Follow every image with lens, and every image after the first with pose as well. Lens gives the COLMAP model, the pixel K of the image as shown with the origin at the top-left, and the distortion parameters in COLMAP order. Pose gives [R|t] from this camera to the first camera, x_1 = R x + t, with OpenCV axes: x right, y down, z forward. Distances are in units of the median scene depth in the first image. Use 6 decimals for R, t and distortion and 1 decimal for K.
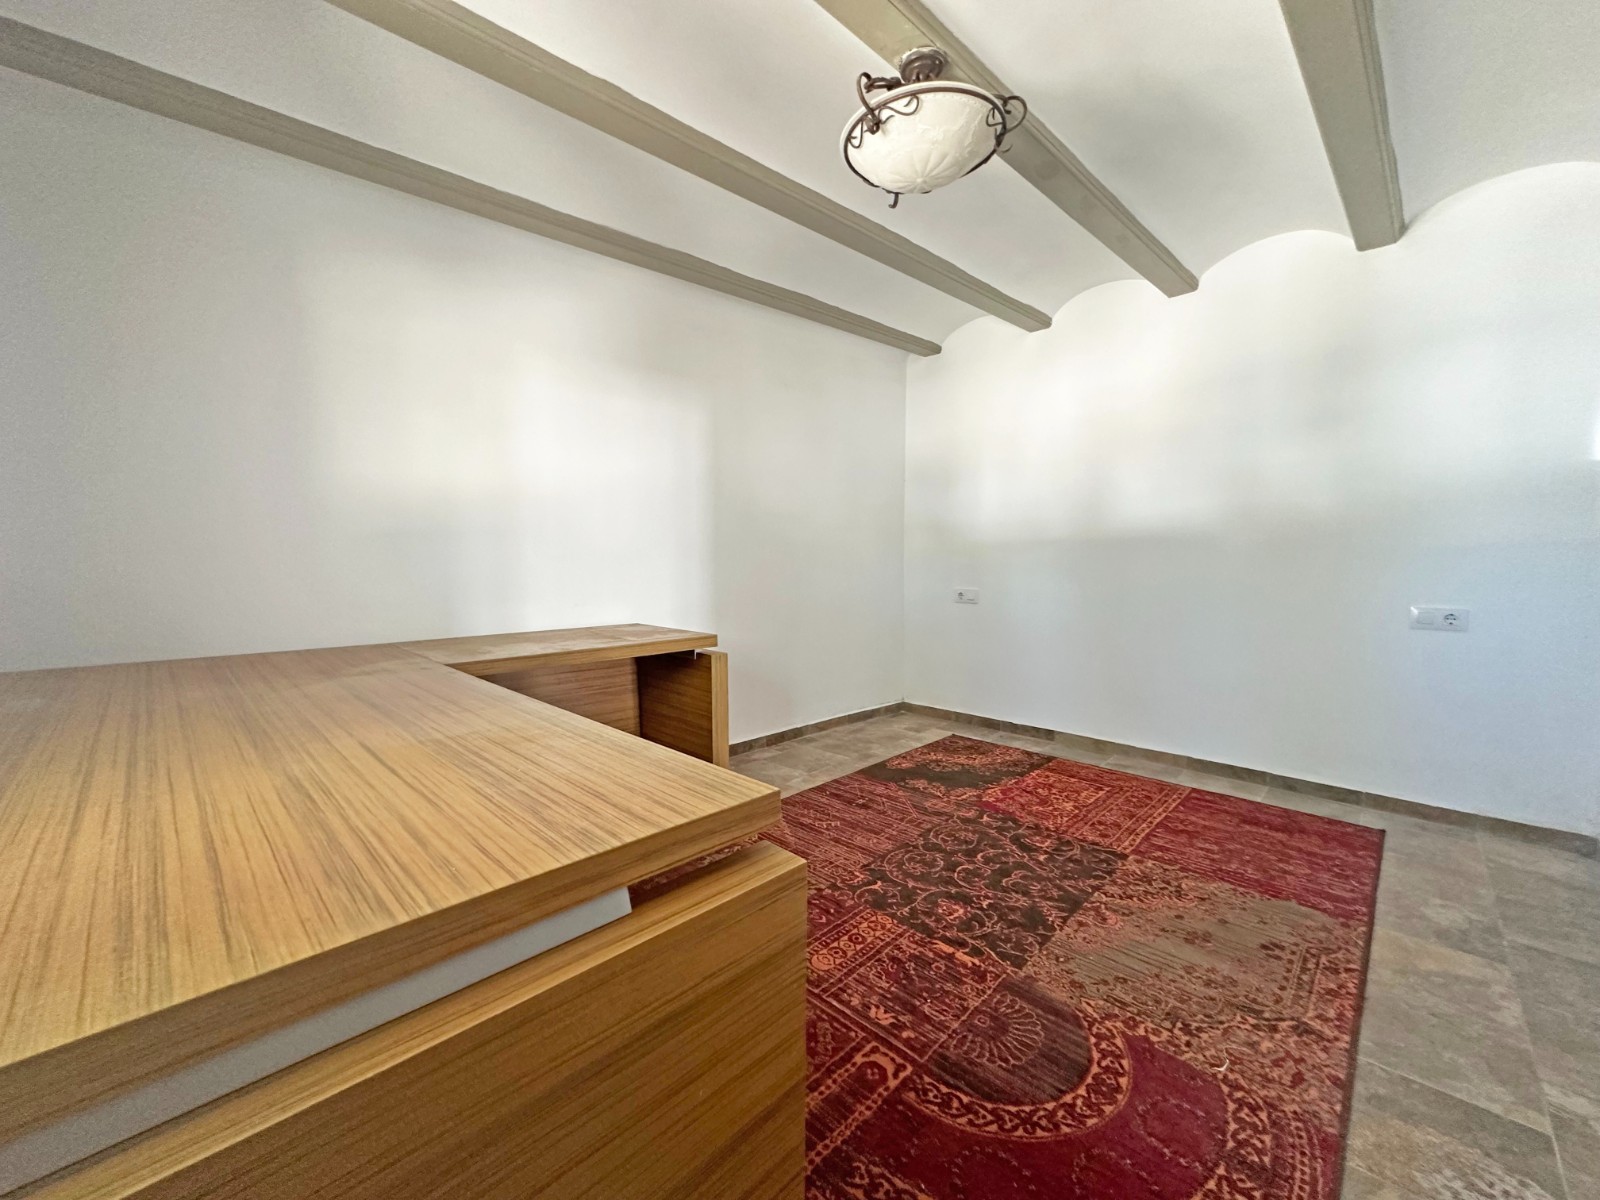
lens RADIAL K [[645.9, 0, 800.9], [0, 645.9, 599.6], [0, 0, 1]] dist [-0.000342, 0.000673]
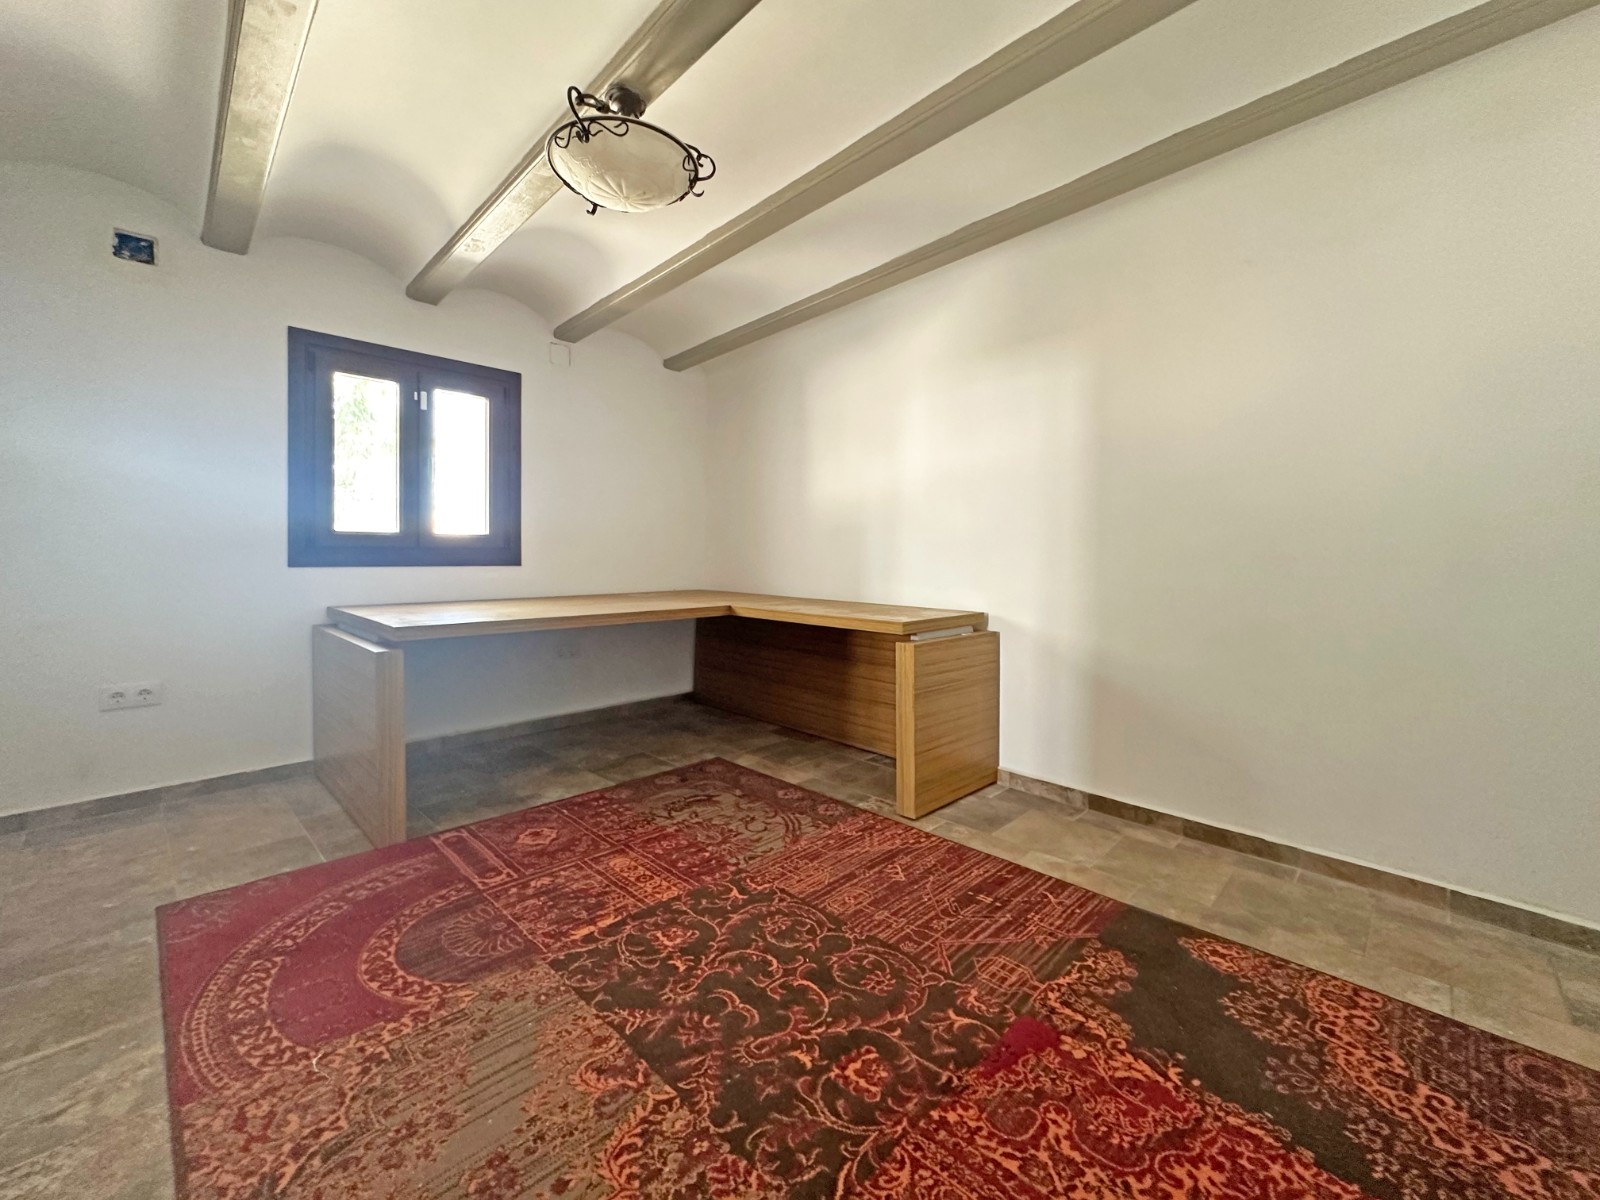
lens RADIAL K [[645.9, 0, 826.4], [0, 645.9, 562.4], [0, 0, 1]] dist [-0.000342, 0.000673]
pose [[0.015461, 0.013988, -0.999783, 1.129180], [-0.072988, 0.997250, 0.012824, -0.053023], [0.997213, 0.072774, 0.016440, 1.181905]]
